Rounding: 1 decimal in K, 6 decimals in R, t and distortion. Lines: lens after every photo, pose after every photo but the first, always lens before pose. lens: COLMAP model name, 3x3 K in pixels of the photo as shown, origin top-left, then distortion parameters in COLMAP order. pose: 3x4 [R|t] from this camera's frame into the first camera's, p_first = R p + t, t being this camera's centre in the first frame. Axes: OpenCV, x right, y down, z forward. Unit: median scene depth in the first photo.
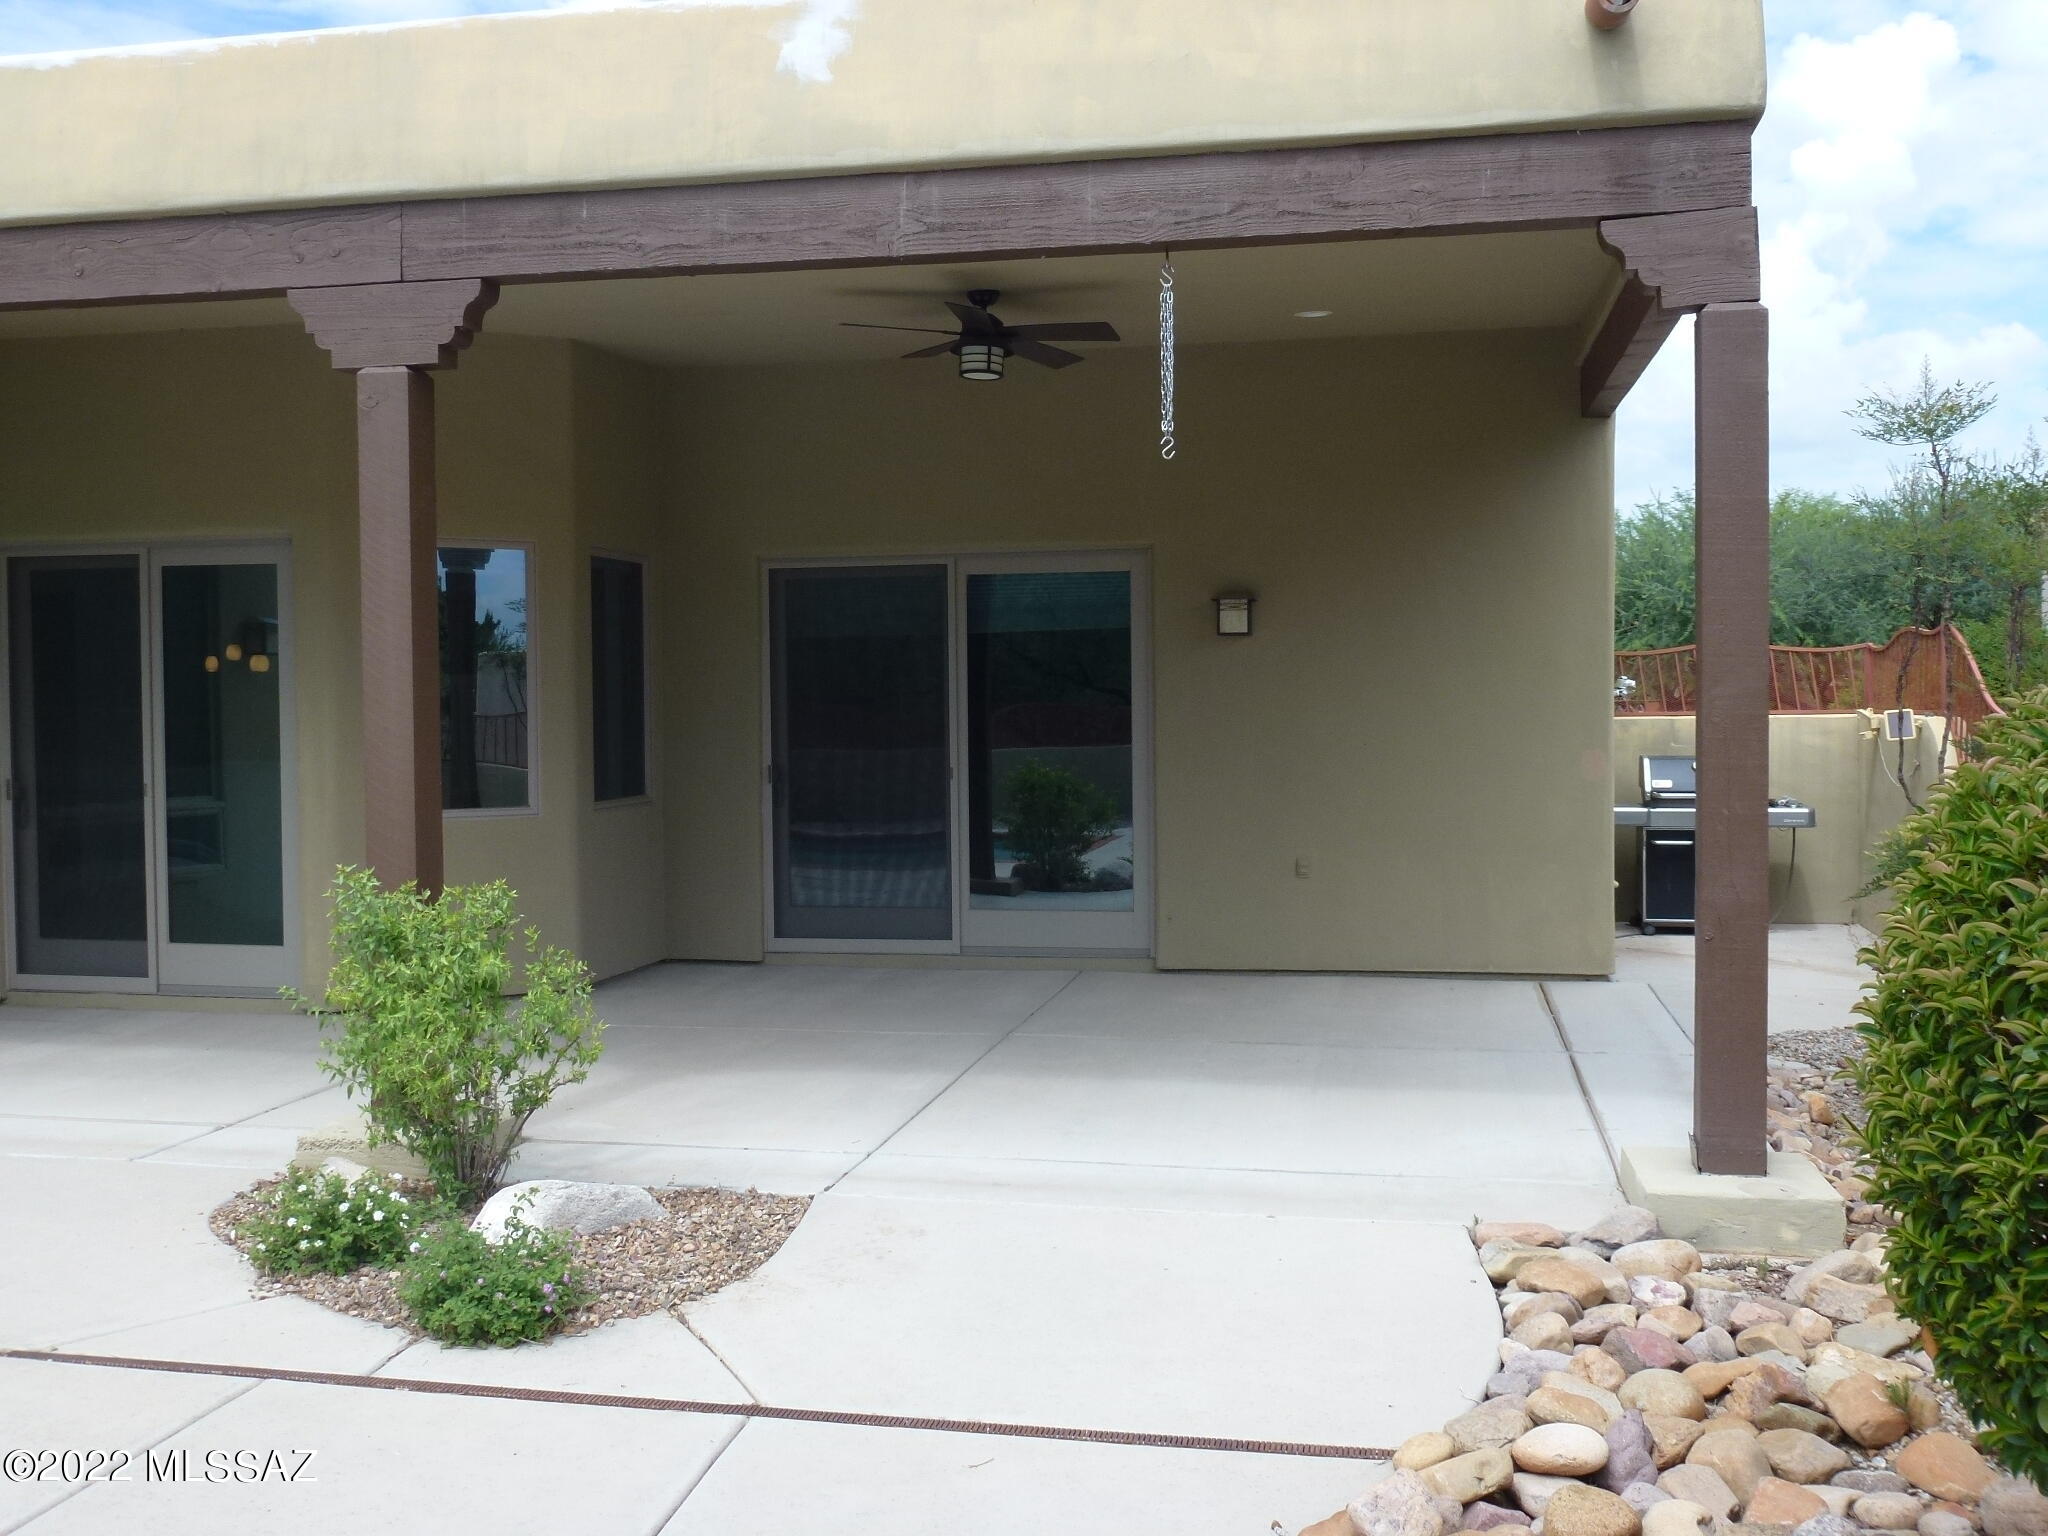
lens RADIAL K [[1937.9, 0, 1026.7], [0, 1937.9, 750.4], [0, 0, 1]] dist [-0.021367, 0.000000]
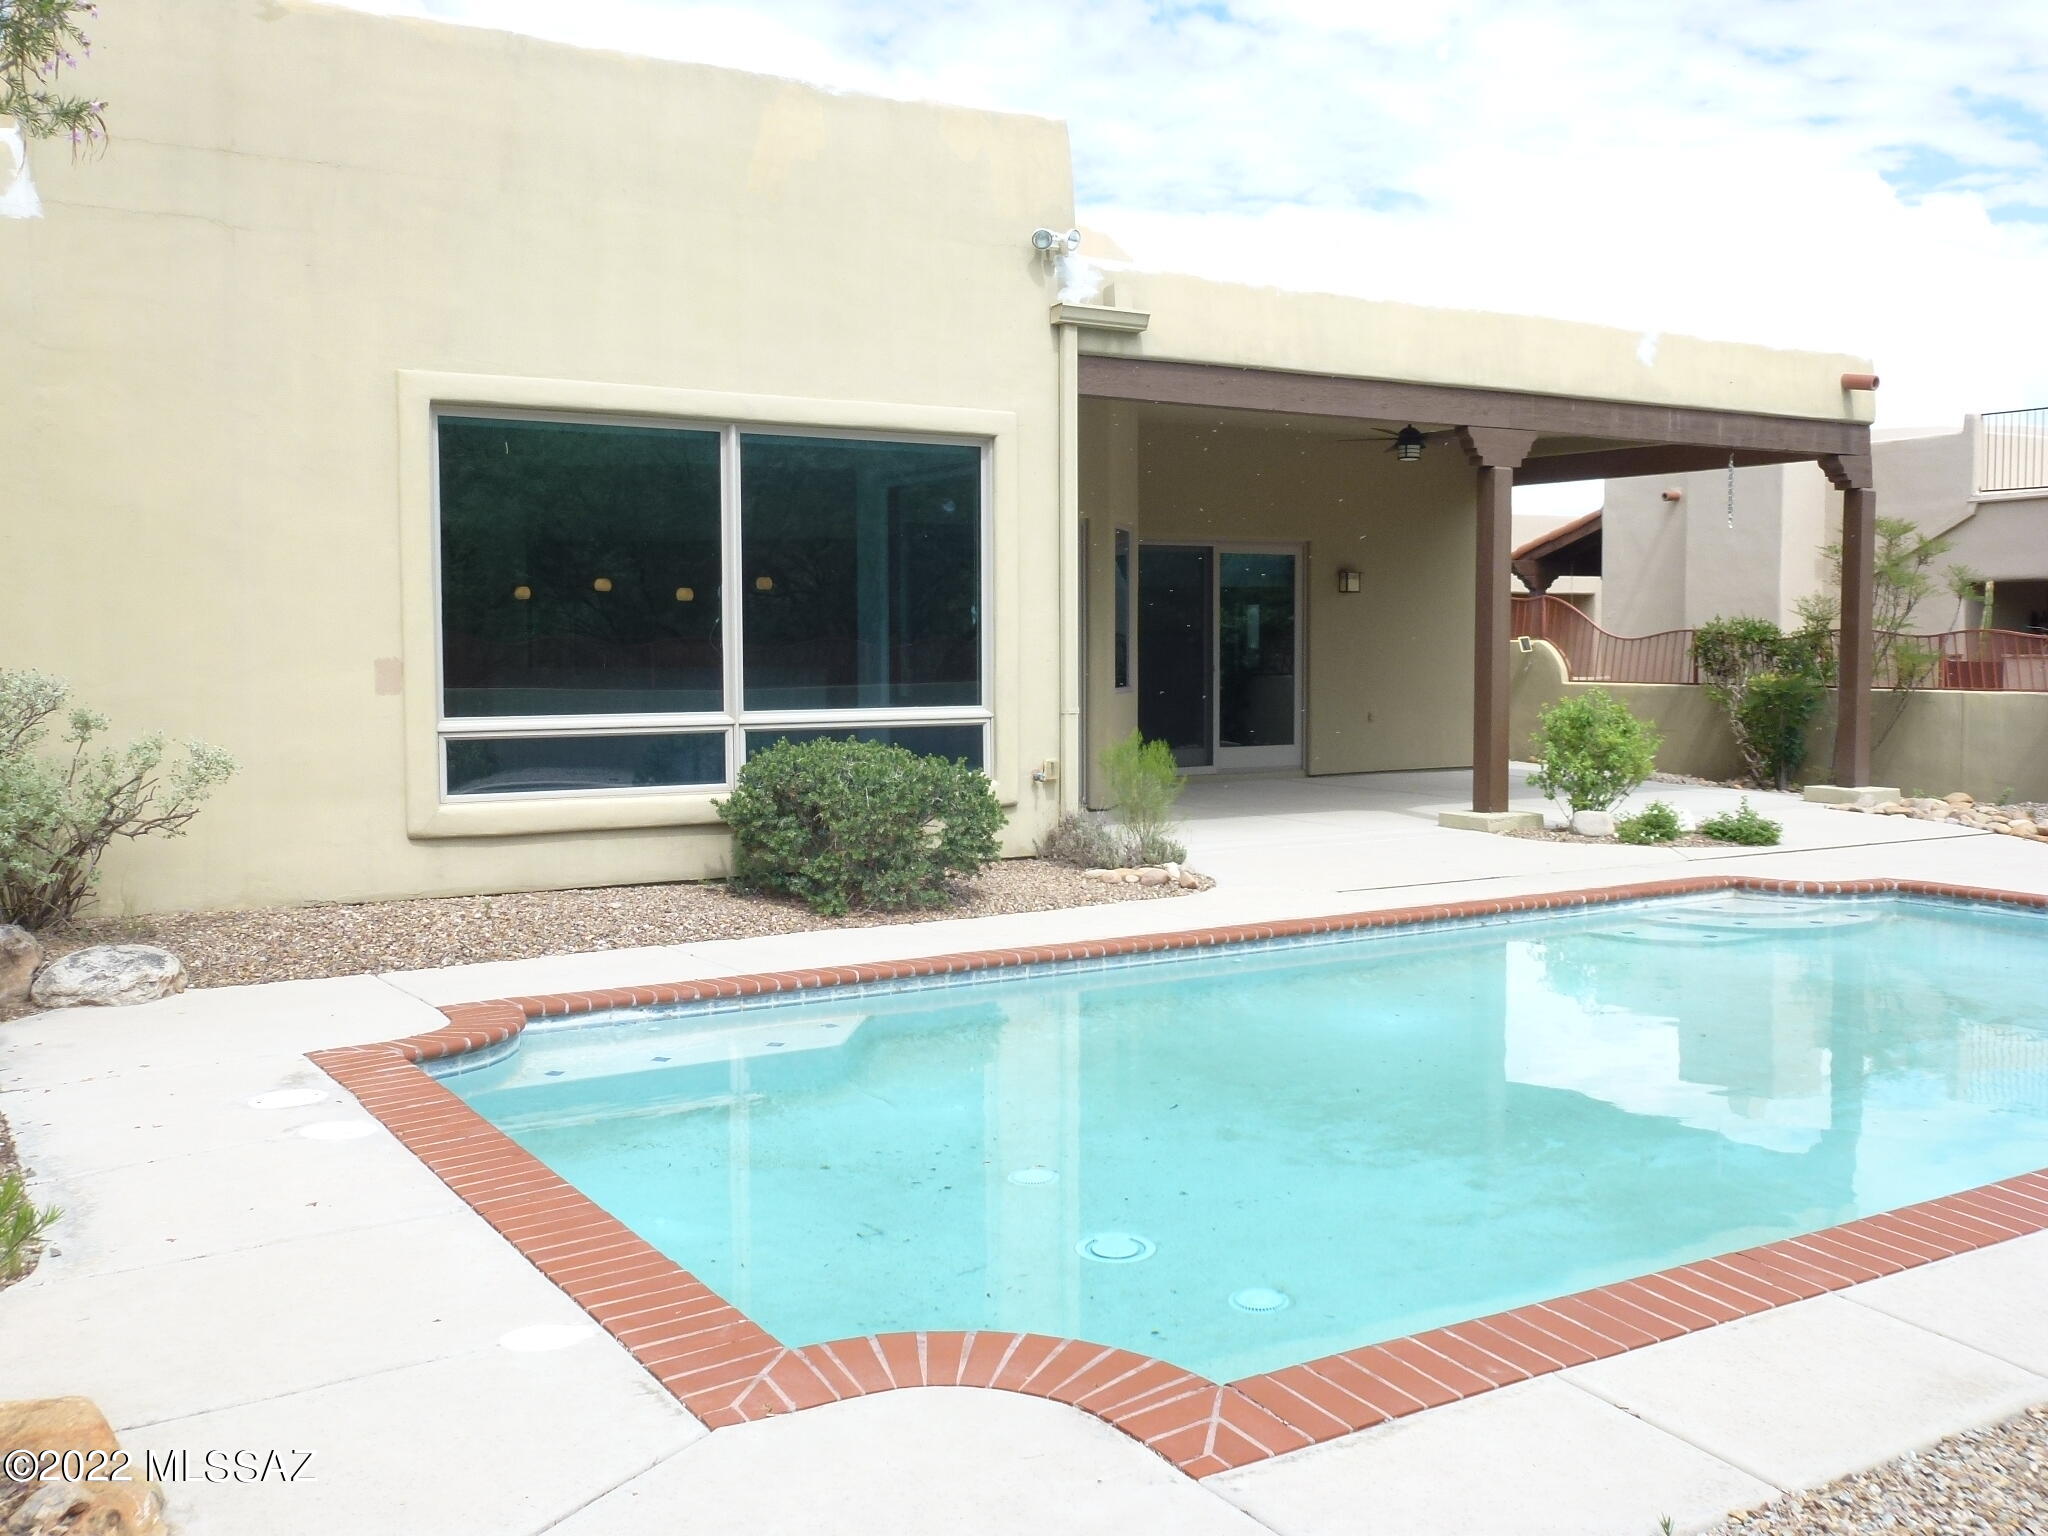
lens RADIAL K [[1937.9, 0, 1018.4], [0, 1937.9, 762.5], [0, 0, 1]] dist [-0.021367, 0.000000]
pose [[0.736686, -0.039422, 0.675085, -1.370865], [0.017659, 0.999080, 0.039072, 0.025311], [-0.676005, -0.016862, 0.736704, -0.154723]]
